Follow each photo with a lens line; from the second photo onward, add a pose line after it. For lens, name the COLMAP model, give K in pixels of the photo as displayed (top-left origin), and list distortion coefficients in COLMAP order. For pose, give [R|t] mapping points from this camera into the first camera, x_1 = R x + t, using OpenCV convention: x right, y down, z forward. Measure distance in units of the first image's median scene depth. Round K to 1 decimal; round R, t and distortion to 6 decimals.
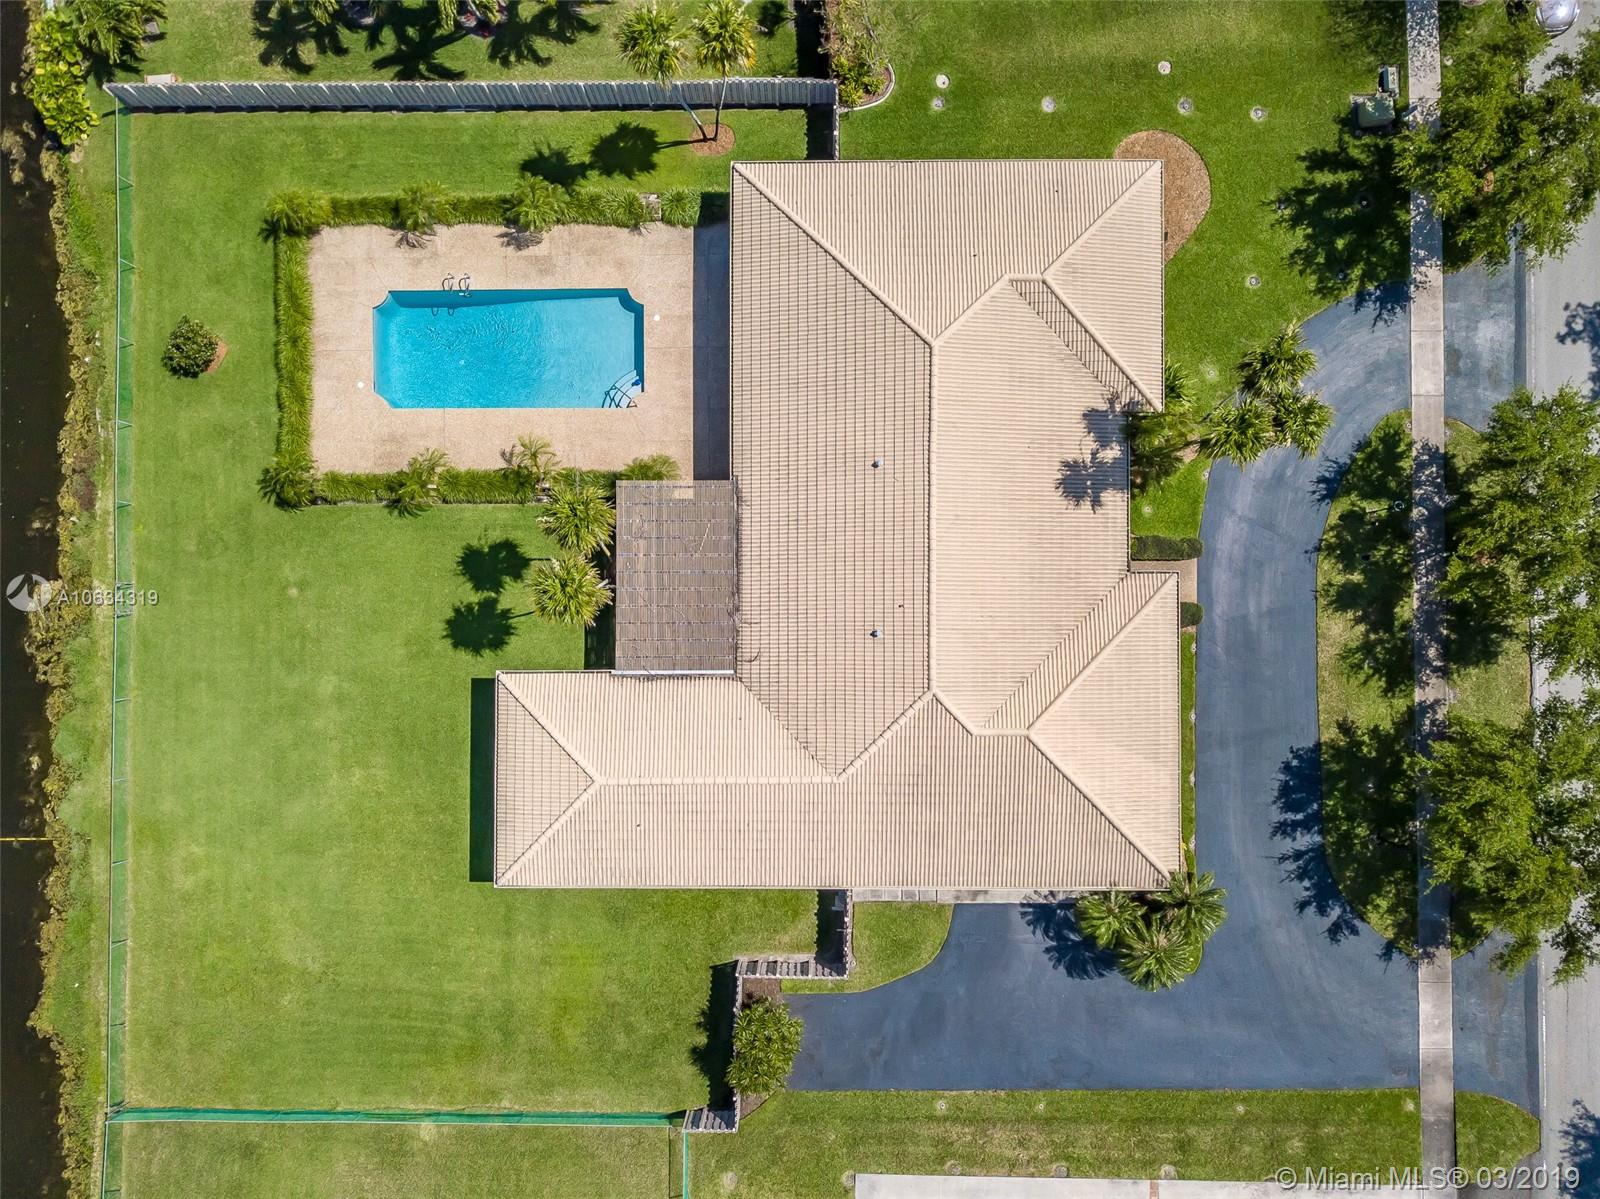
lens RADIAL K [[1251.2, 0, 790.2], [0, 1251.2, 593.1], [0, 0, 1]] dist [0.015625, -0.007935]
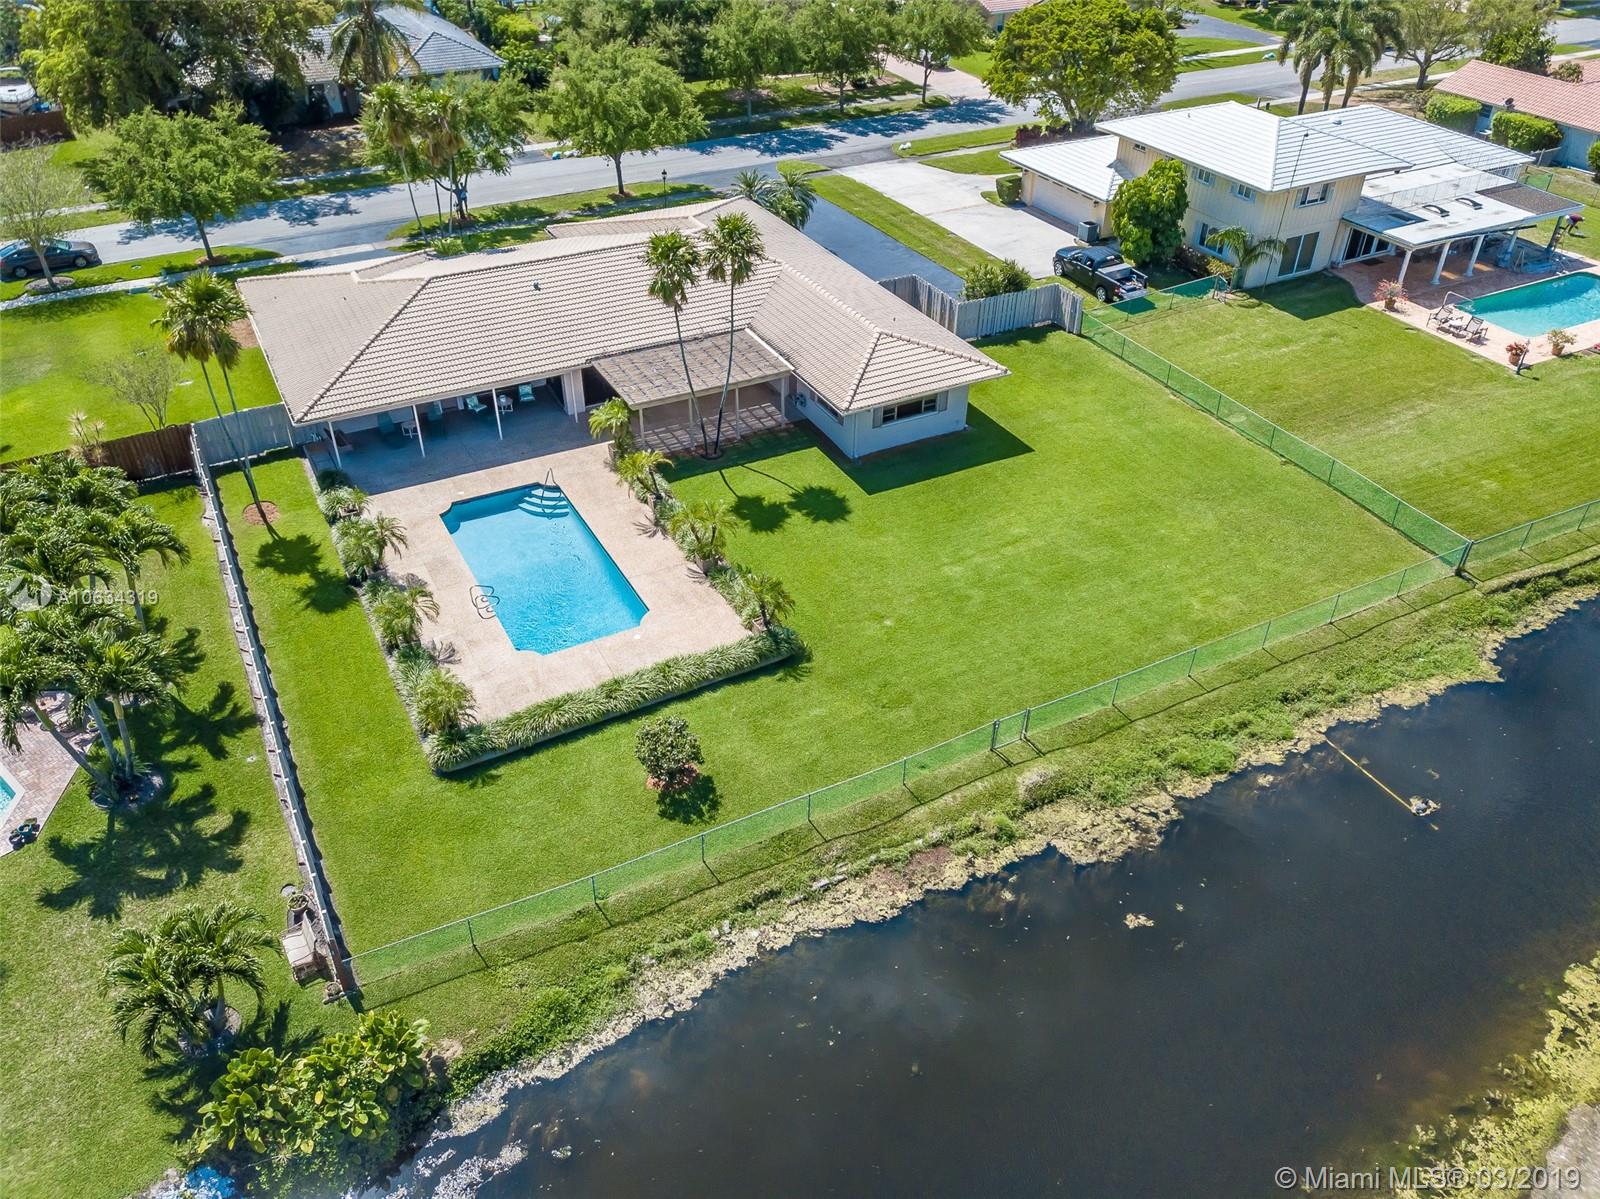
lens RADIAL K [[1251.2, 0, 803.0], [0, 1251.2, 606.3], [0, 0, 1]] dist [0.015625, -0.007935]
pose [[-0.466646, -0.501445, 0.728557, -1.001917], [0.884295, -0.249406, 0.394738, -0.394981], [-0.016233, 0.828462, 0.559809, 0.517735]]
